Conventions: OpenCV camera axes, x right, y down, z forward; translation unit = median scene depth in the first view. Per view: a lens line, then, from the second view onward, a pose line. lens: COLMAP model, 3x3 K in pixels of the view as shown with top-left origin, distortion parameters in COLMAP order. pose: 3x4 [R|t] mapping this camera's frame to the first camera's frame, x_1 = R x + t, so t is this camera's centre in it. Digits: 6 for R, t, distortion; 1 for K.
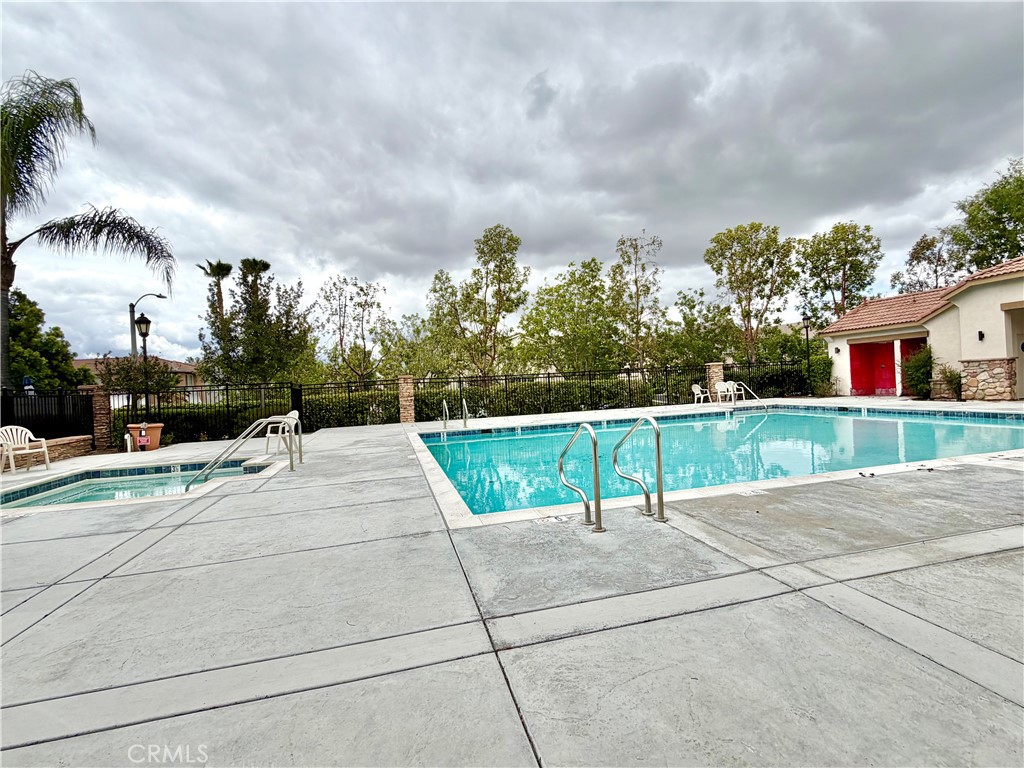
lens RADIAL K [[461.5, 0, 507.2], [0, 461.5, 382.8], [0, 0, 1]] dist [-0.001149, -0.000059]
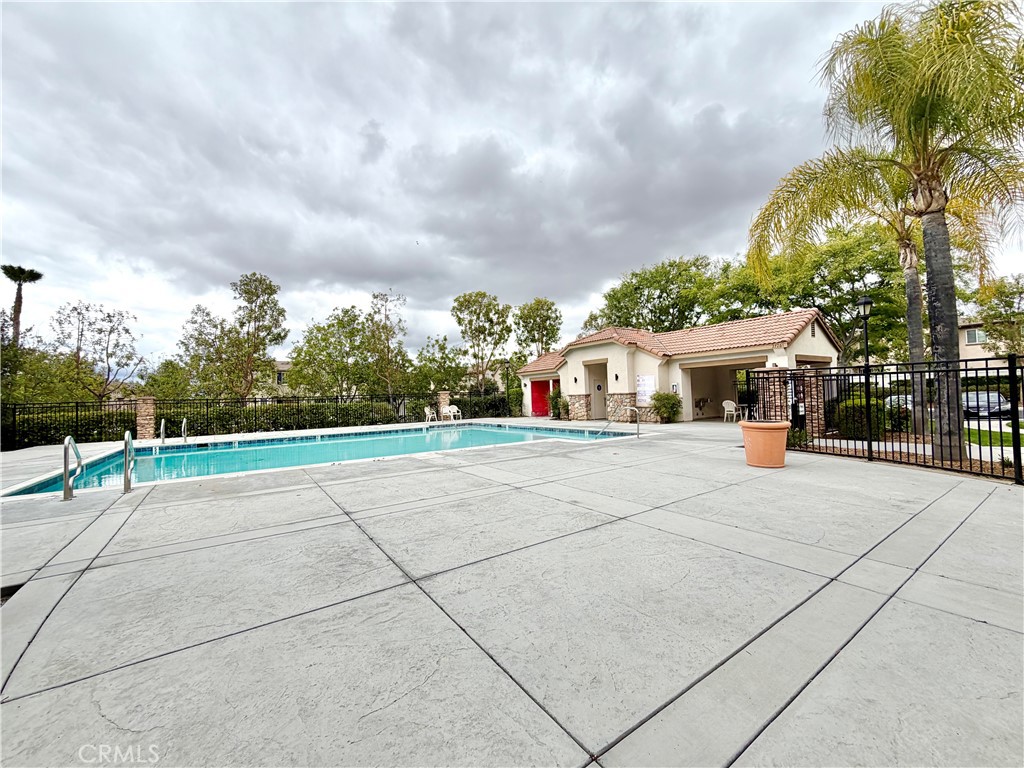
lens RADIAL K [[416.1, 0, 508.5], [0, 416.1, 401.3], [0, 0, 1]] dist [0.000276, -0.000076]
pose [[0.947358, 0.014026, 0.319868, 0.218136], [-0.013849, 0.999900, -0.002826, -0.012695], [-0.319875, -0.001753, 0.947458, -0.194003]]
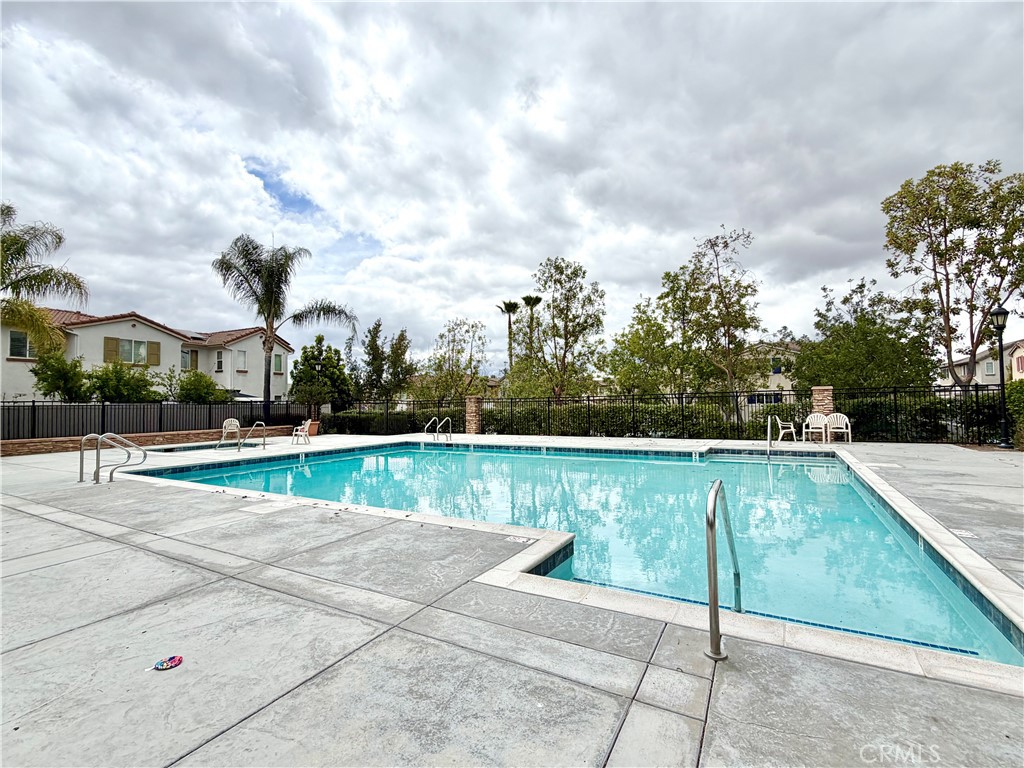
lens RADIAL K [[461.5, 0, 507.2], [0, 461.5, 382.8], [0, 0, 1]] dist [-0.001149, -0.000059]
pose [[0.710016, 0.002436, -0.704181, 0.547333], [-0.017253, 0.999754, -0.013937, -0.026952], [0.703974, 0.022044, 0.709884, 0.144329]]
